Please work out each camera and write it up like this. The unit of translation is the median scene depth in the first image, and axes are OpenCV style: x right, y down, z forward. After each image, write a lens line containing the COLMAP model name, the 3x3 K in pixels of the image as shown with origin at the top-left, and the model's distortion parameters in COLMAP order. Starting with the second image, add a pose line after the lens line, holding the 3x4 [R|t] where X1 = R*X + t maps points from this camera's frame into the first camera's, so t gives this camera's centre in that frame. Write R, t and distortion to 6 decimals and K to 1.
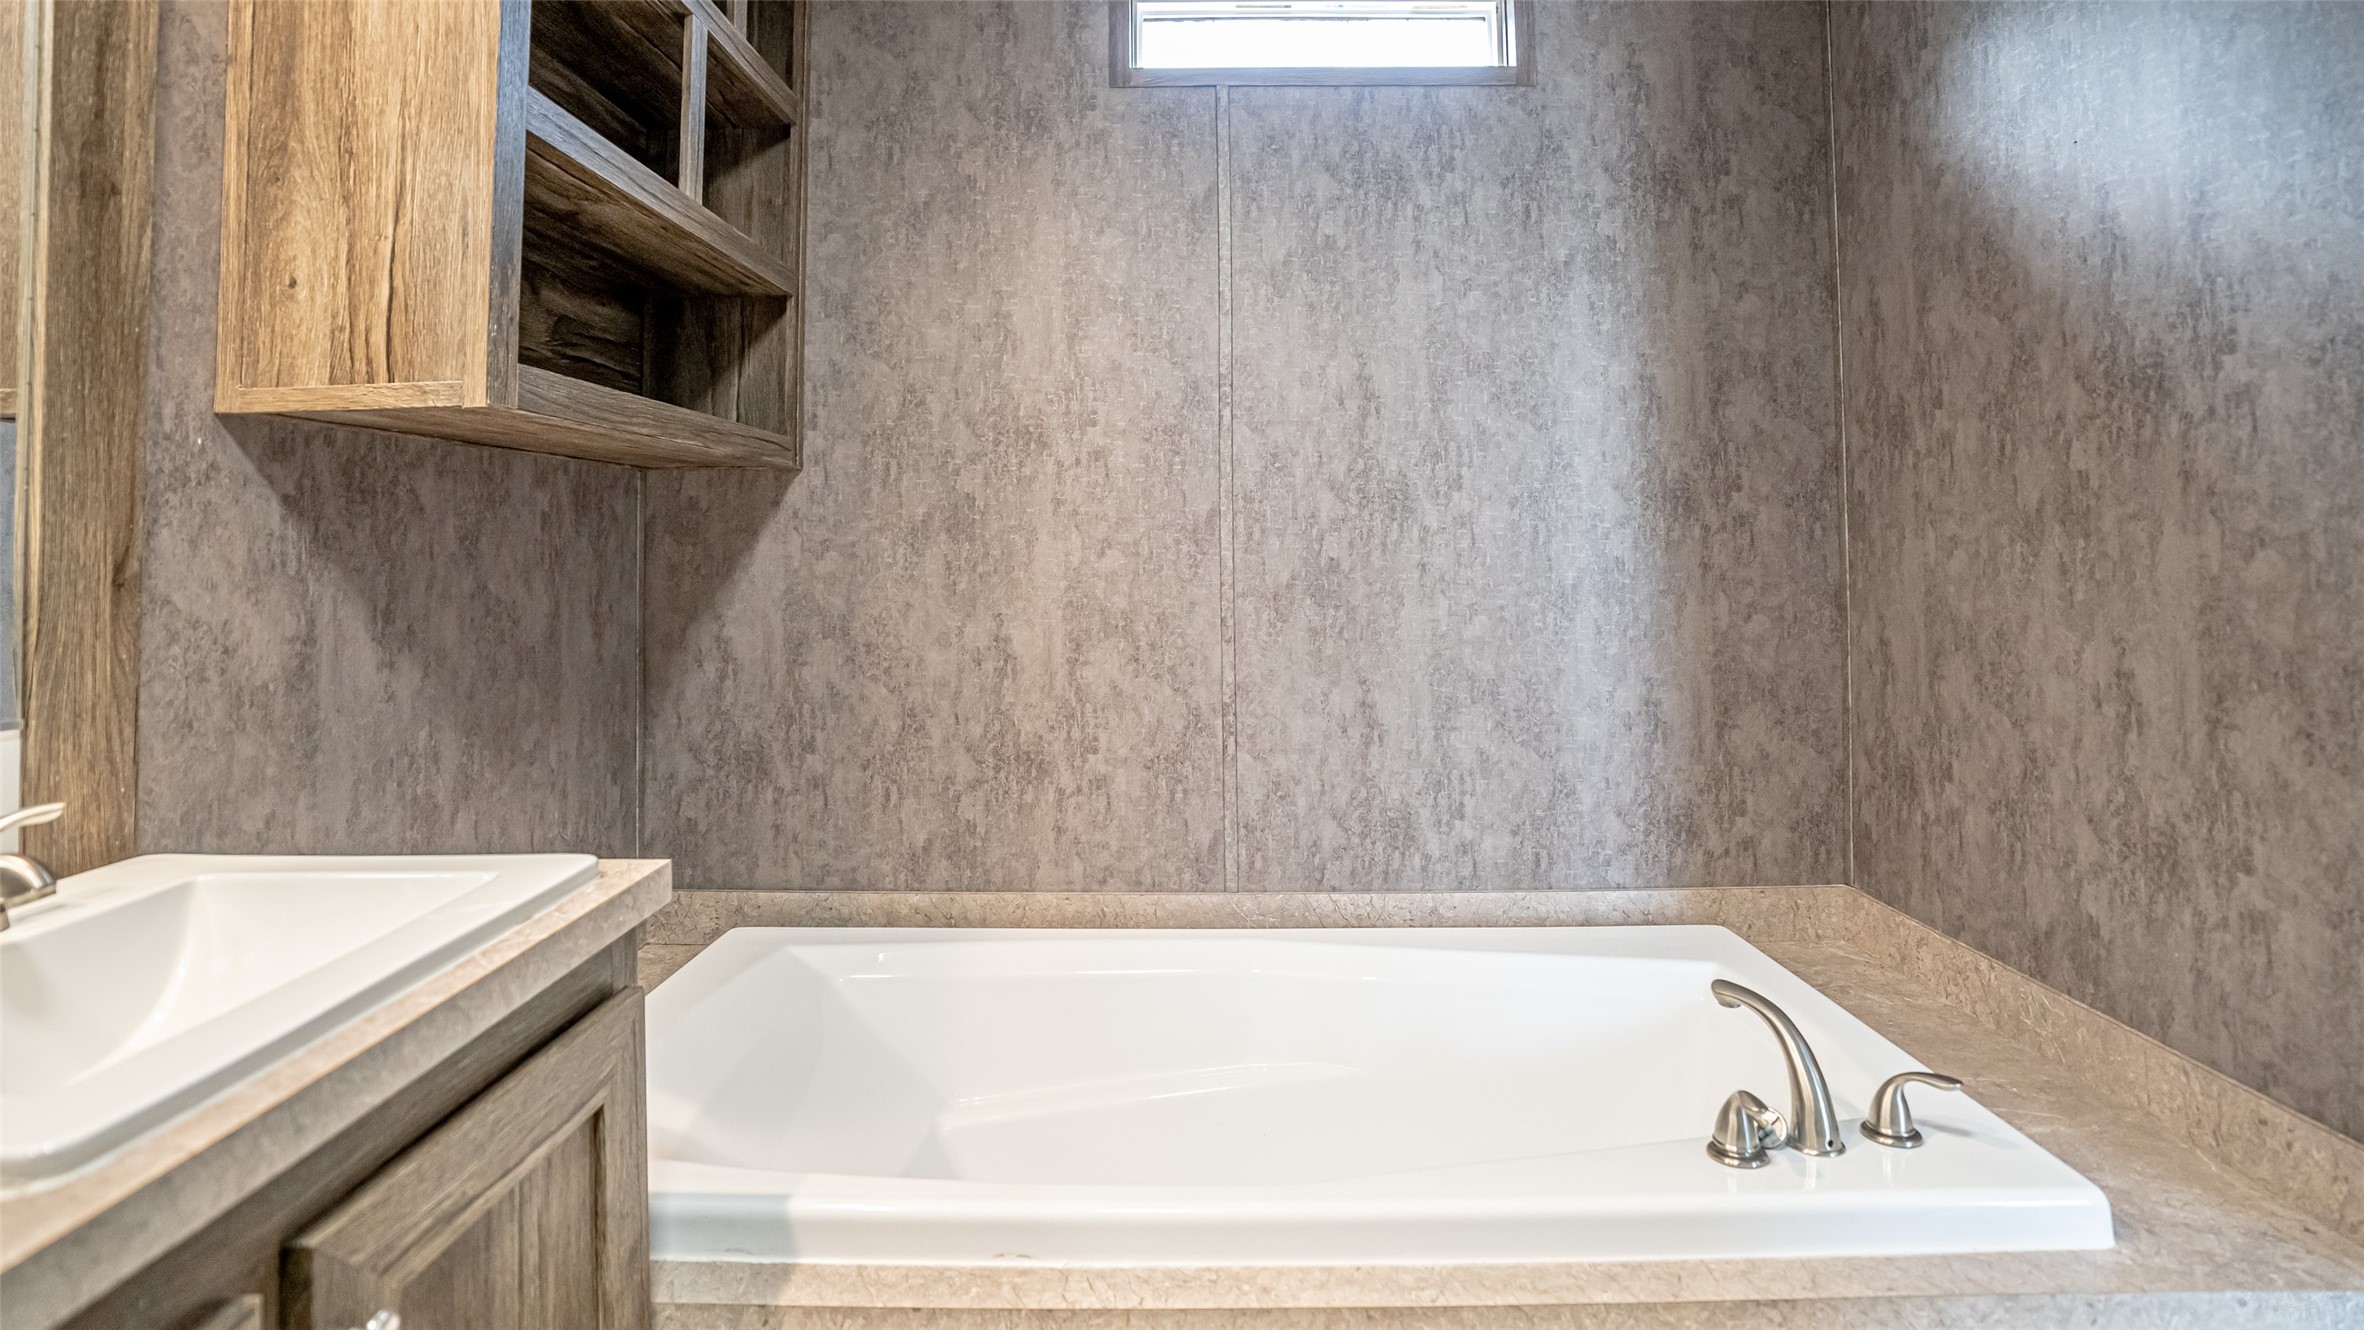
lens RADIAL K [[1115.4, 0, 1167.7], [0, 1115.4, 548.8], [0, 0, 1]] dist [-0.058684, 0.029463]
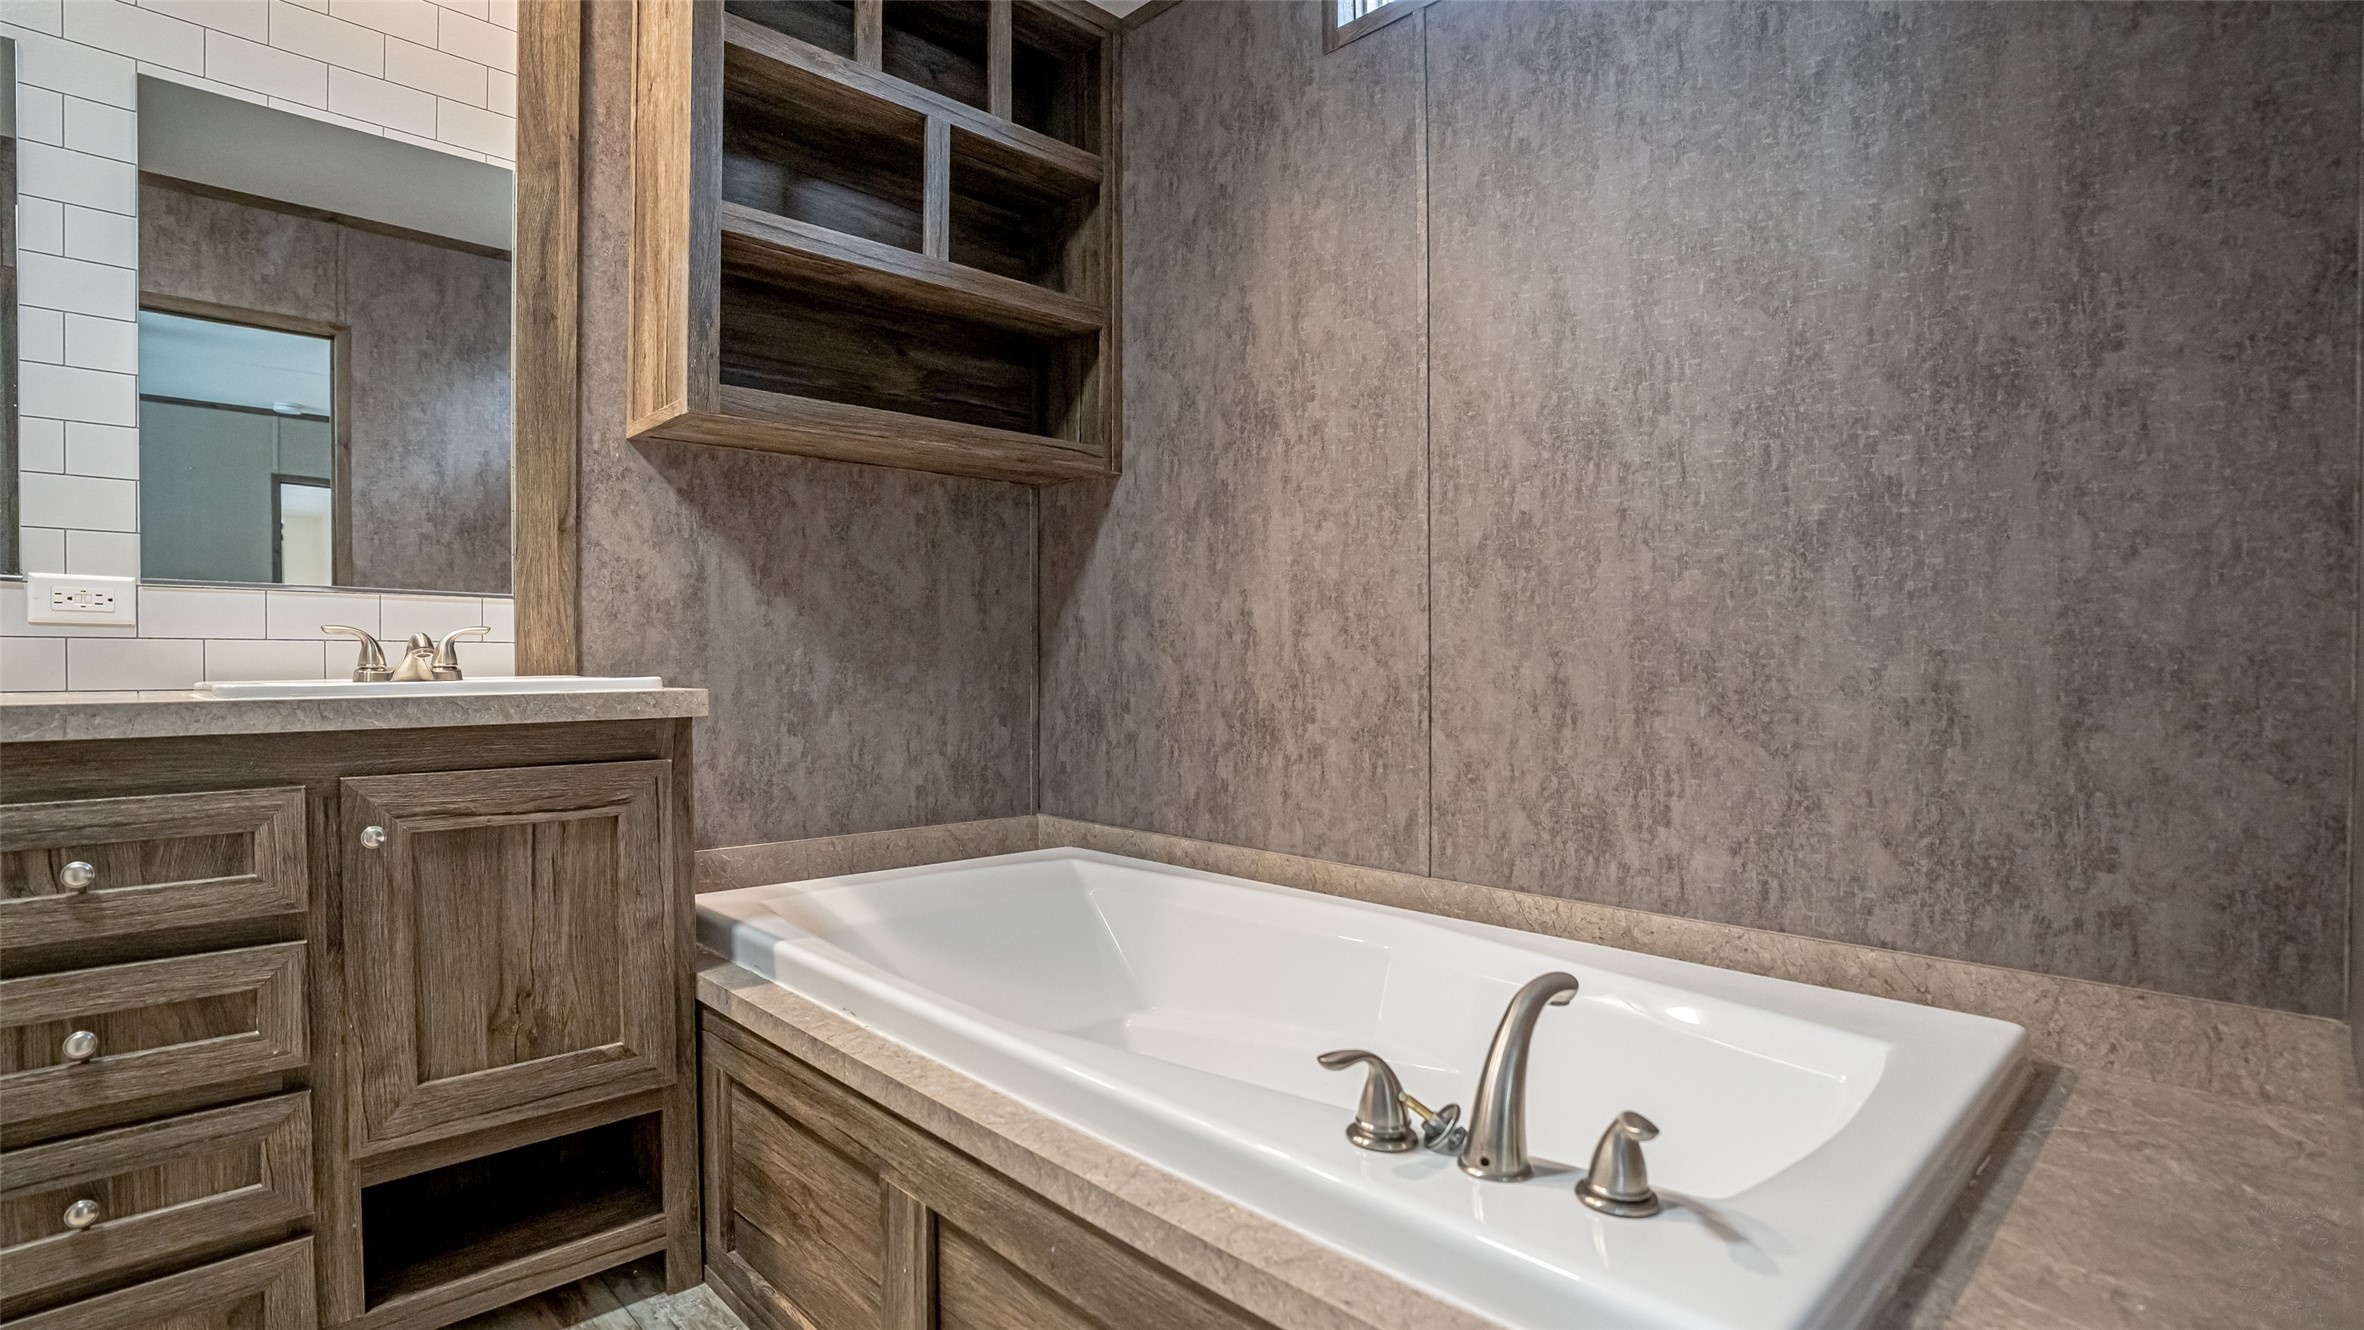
lens RADIAL K [[1082.1, 0, 1152.4], [0, 1082.1, 698.9], [0, 0, 1]] dist [-0.056476, 0.022356]
pose [[0.722446, 0.039646, -0.690290, 0.527171], [-0.003432, 0.998548, 0.053758, 0.111515], [0.691419, -0.036468, 0.721533, 0.185181]]
